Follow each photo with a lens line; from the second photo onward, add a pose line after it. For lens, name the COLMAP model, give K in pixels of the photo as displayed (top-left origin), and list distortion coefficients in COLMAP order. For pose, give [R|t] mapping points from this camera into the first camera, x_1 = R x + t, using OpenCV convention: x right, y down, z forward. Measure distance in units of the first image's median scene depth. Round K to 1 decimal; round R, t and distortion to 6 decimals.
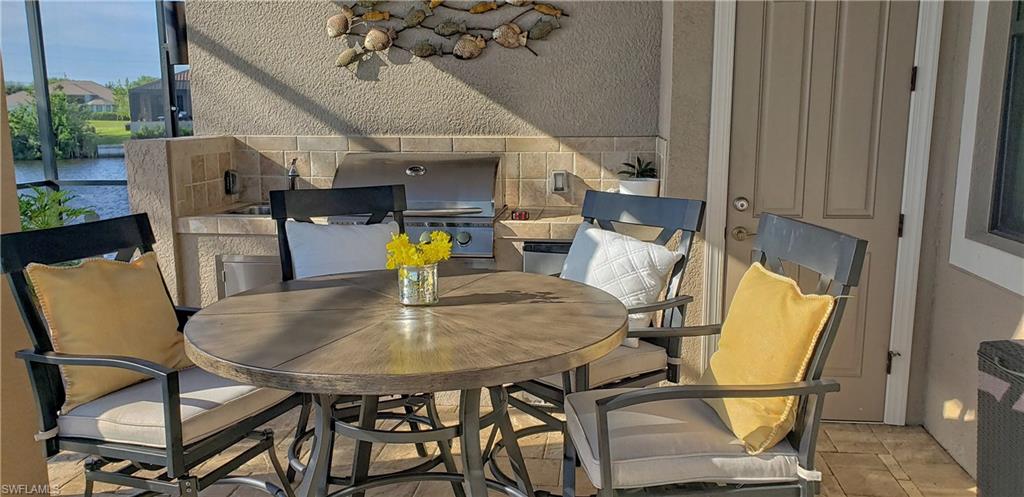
lens RADIAL K [[792.6, 0, 509.8], [0, 792.6, 243.4], [0, 0, 1]] dist [0.053018, -0.054970]
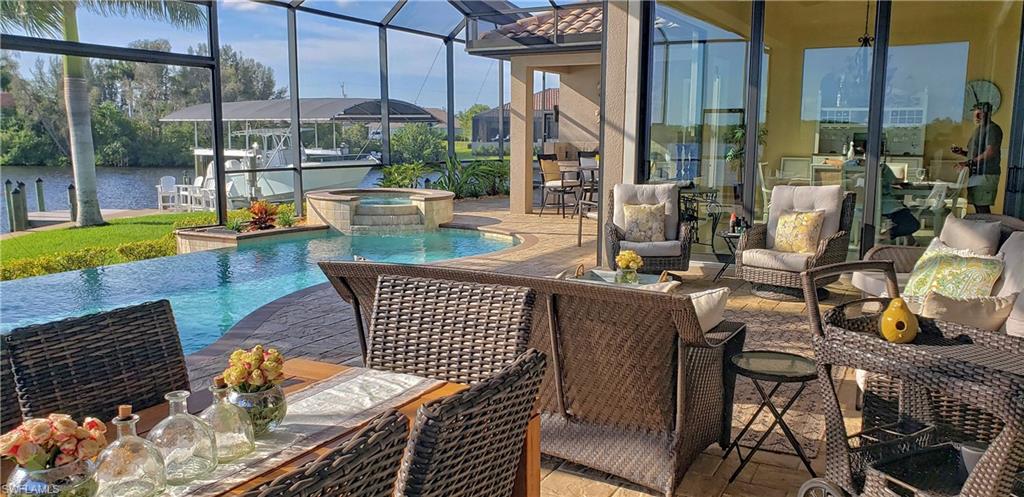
lens RADIAL K [[792.6, 0, 509.8], [0, 792.6, 243.4], [0, 0, 1]] dist [0.053018, -0.054970]
pose [[0.931333, 0.057910, -0.359536, 0.044127], [-0.068080, 0.997557, -0.015677, 0.024144], [0.357749, 0.039078, 0.933000, -0.148429]]
